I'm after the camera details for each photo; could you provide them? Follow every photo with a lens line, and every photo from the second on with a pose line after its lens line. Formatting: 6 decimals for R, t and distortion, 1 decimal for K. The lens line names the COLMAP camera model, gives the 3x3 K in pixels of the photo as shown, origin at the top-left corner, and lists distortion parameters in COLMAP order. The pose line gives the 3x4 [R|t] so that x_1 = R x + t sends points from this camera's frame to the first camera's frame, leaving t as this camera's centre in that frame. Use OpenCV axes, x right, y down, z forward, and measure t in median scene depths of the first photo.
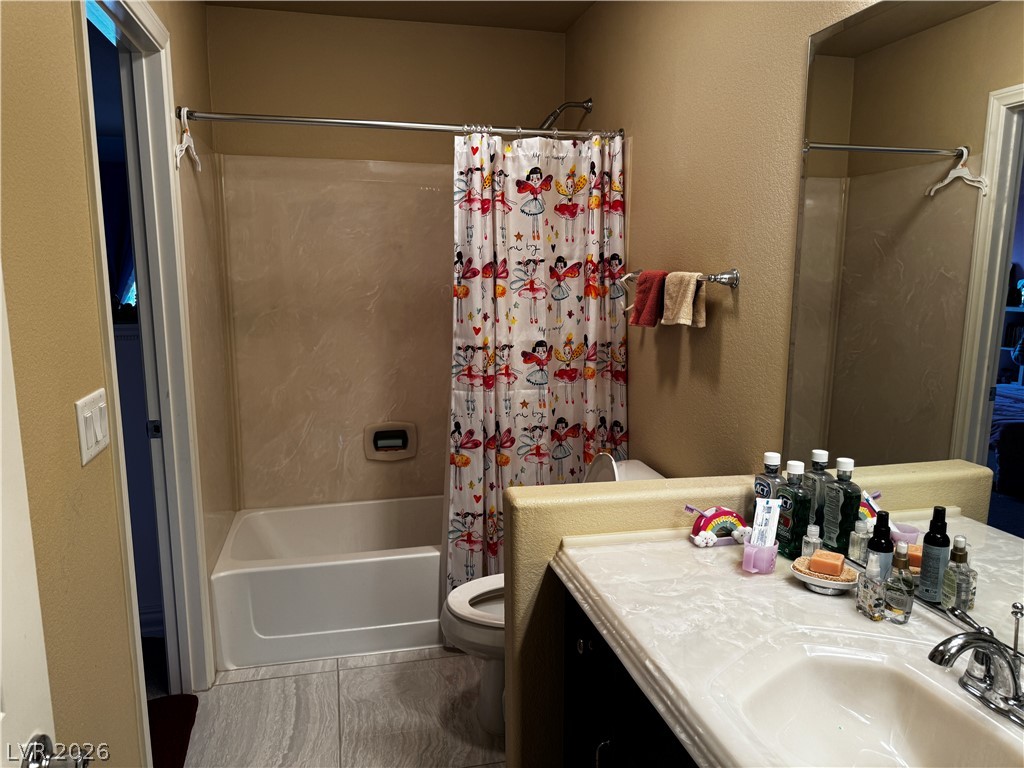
lens RADIAL K [[726.6, 0, 511.4], [0, 726.6, 386.5], [0, 0, 1]] dist [0.007836, 0.001811]
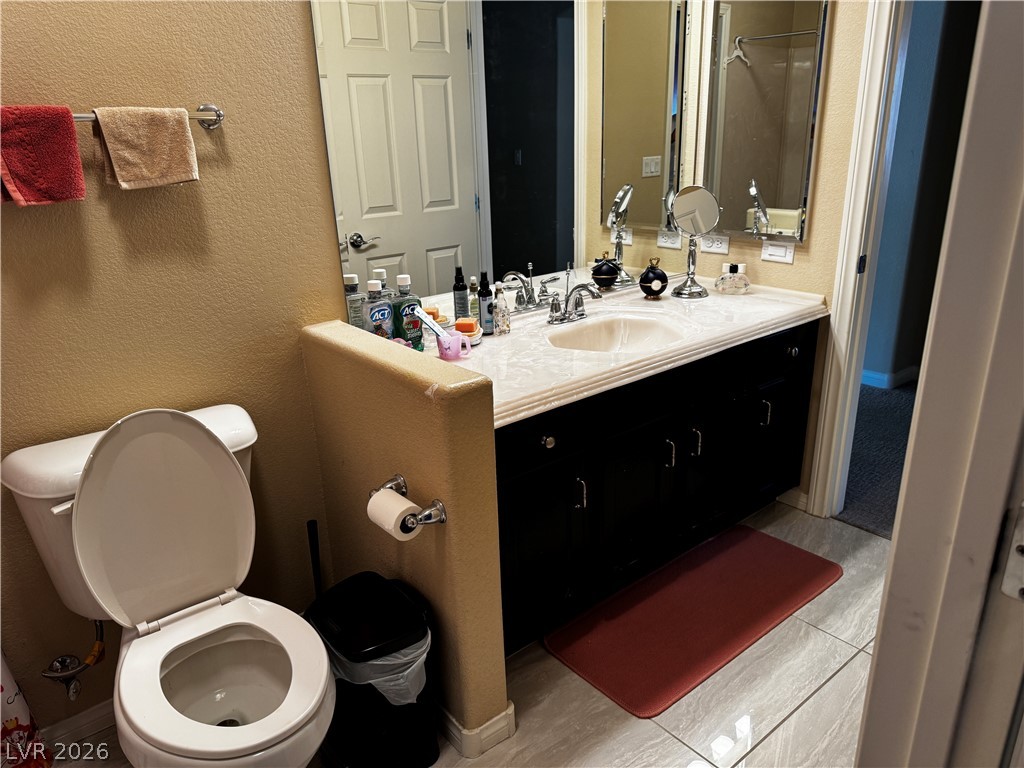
lens RADIAL K [[726.6, 0, 513.1], [0, 726.6, 386.7], [0, 0, 1]] dist [0.007836, 0.001811]
pose [[-0.437923, -0.291836, 0.850327, -0.895575], [0.171778, 0.901256, 0.397781, -0.207531], [-0.882449, 0.320265, -0.344550, 1.525264]]
